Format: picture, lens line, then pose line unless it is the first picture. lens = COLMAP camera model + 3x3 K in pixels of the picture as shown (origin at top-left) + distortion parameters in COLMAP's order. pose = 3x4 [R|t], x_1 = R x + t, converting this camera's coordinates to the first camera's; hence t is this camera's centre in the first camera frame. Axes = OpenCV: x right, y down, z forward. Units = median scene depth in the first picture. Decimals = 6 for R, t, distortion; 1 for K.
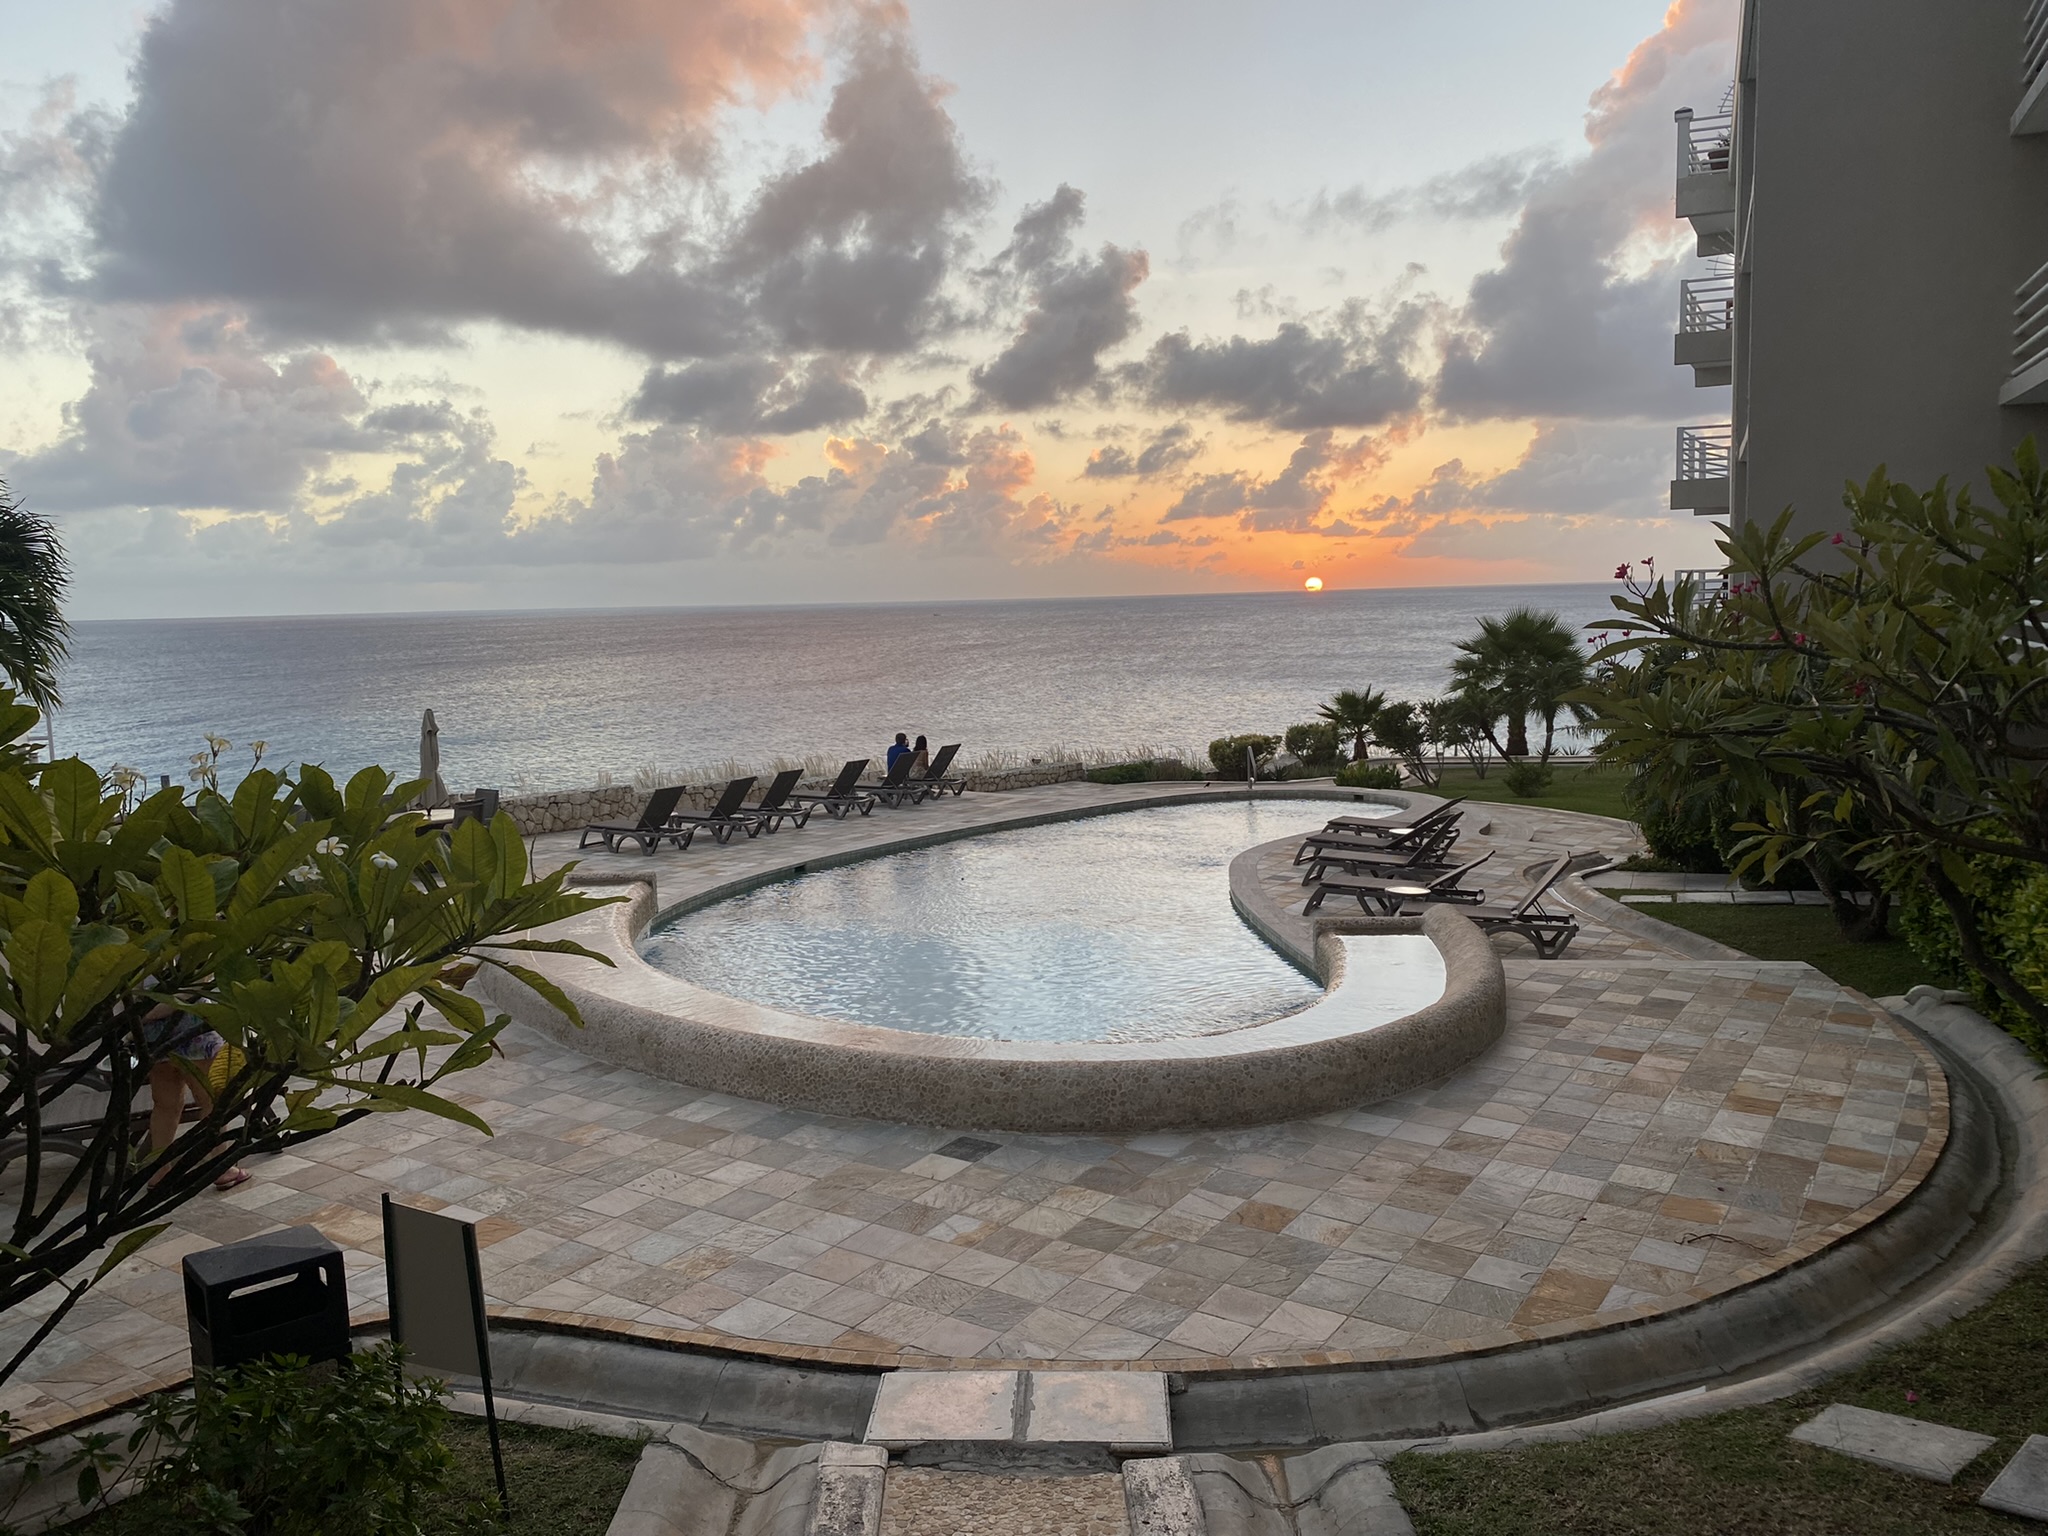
lens RADIAL K [[1546.3, 0, 1024.0], [0, 1546.3, 768.0], [0, 0, 1]] dist [0.005397, 0.000795]
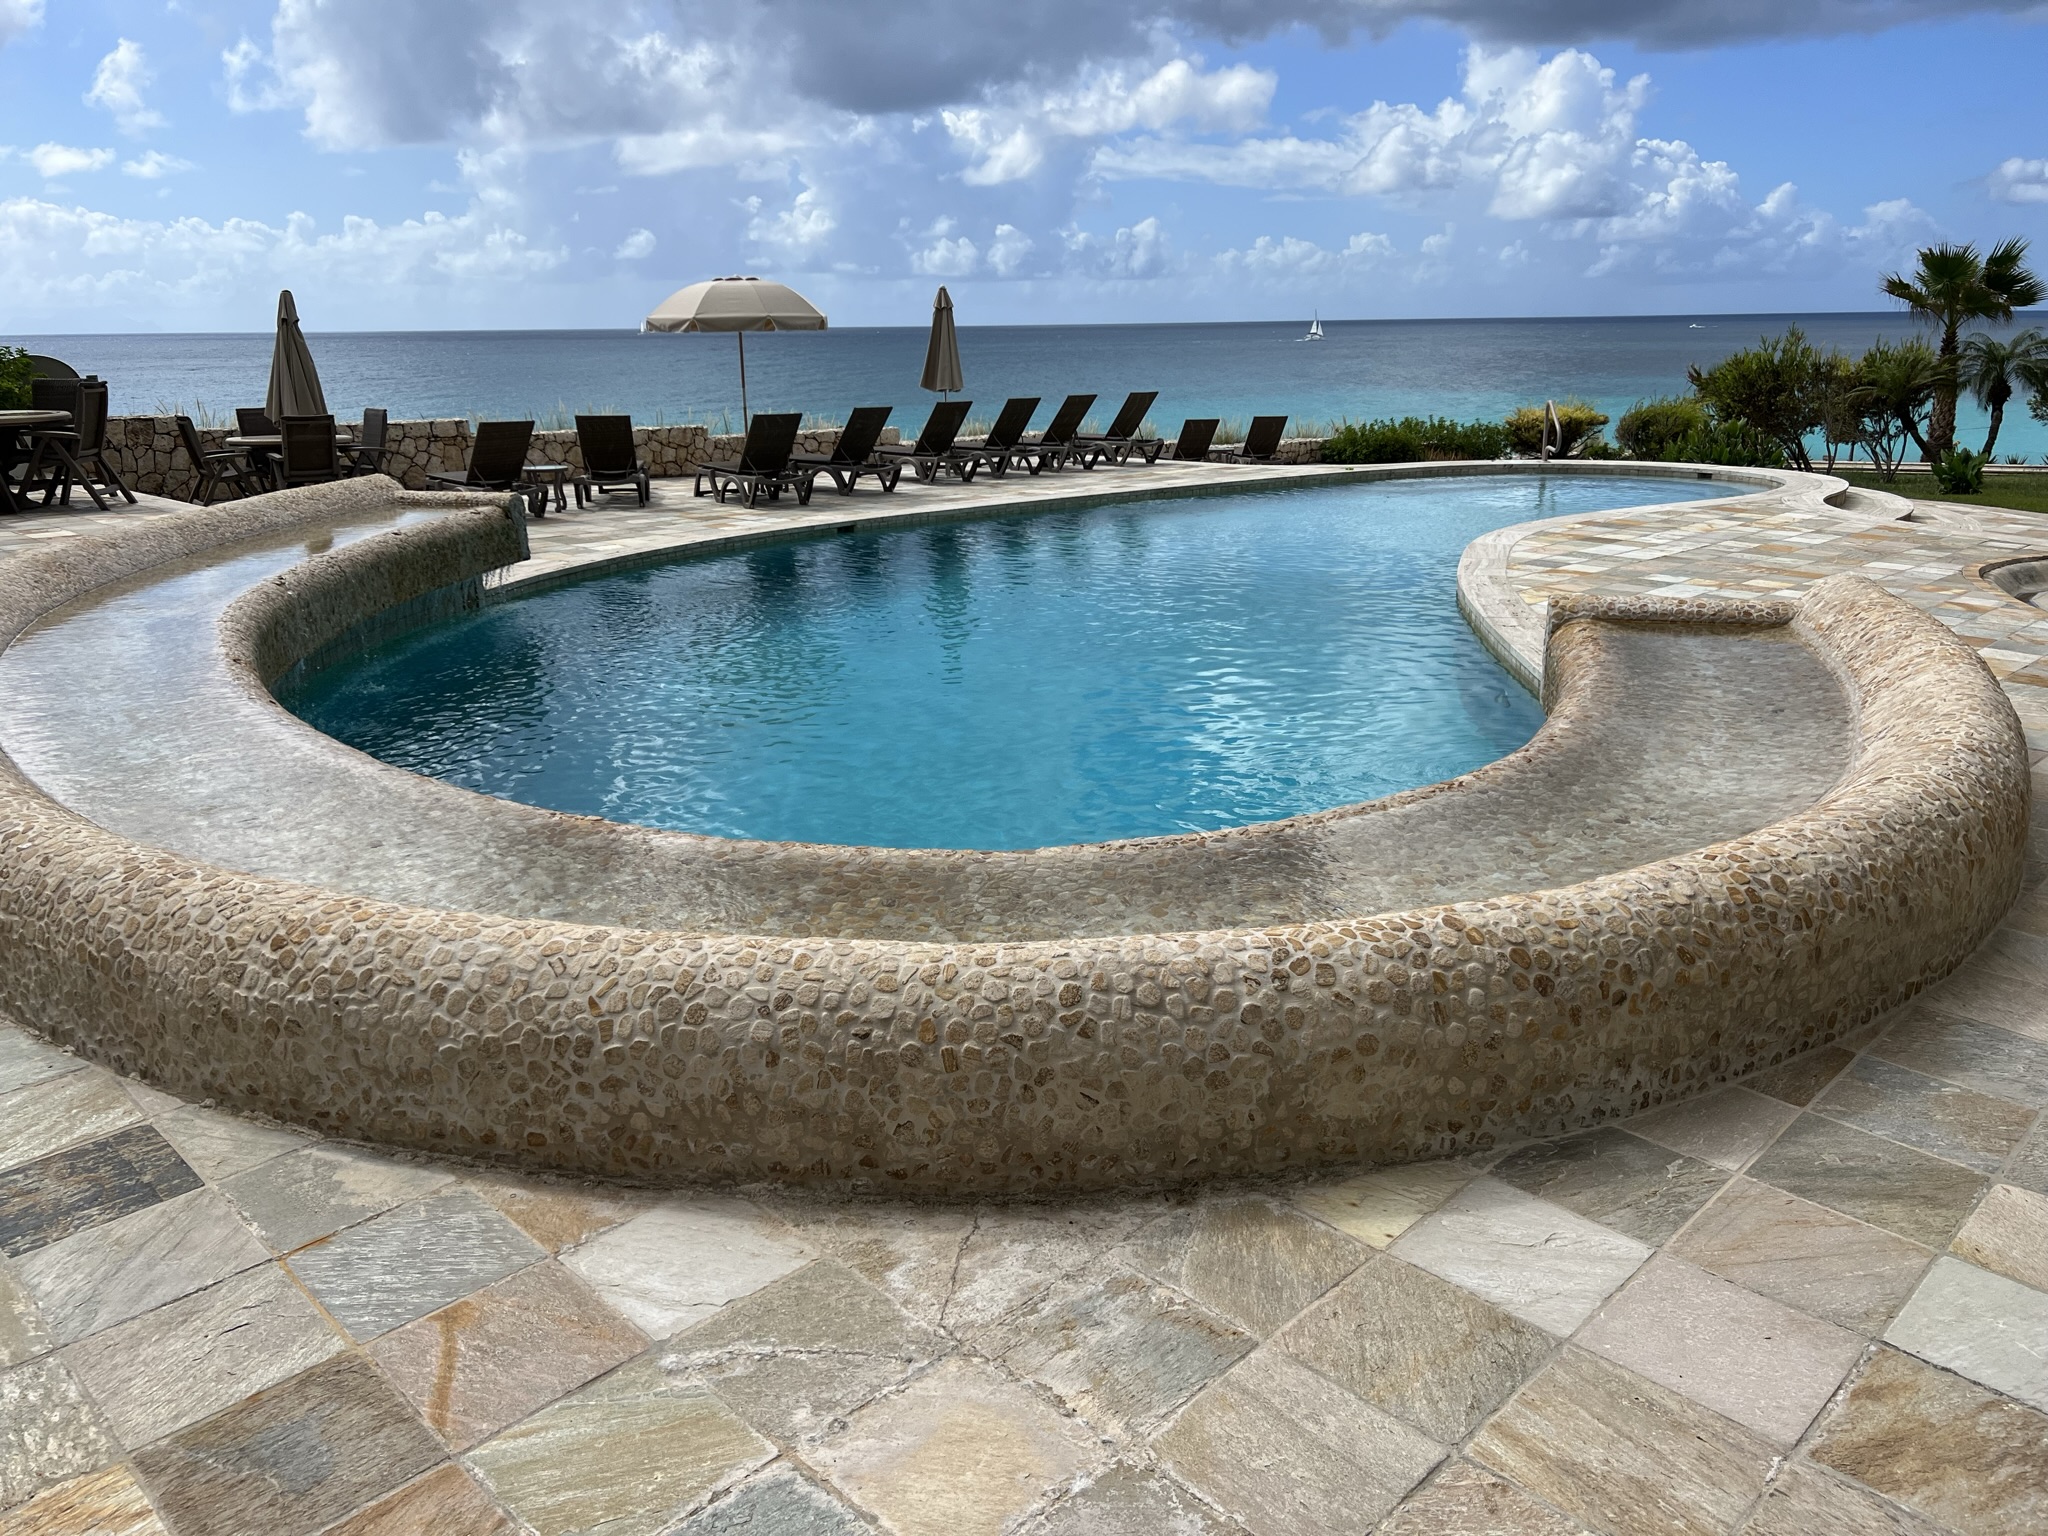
lens RADIAL K [[1518.9, 0, 1024.0], [0, 1518.9, 768.0], [0, 0, 1]] dist [0.004359, 0.000985]
pose [[0.976953, 0.069593, -0.201793, 0.205423], [-0.033094, 0.983310, 0.178900, 0.115253], [0.210875, -0.168099, 0.962951, 0.816549]]
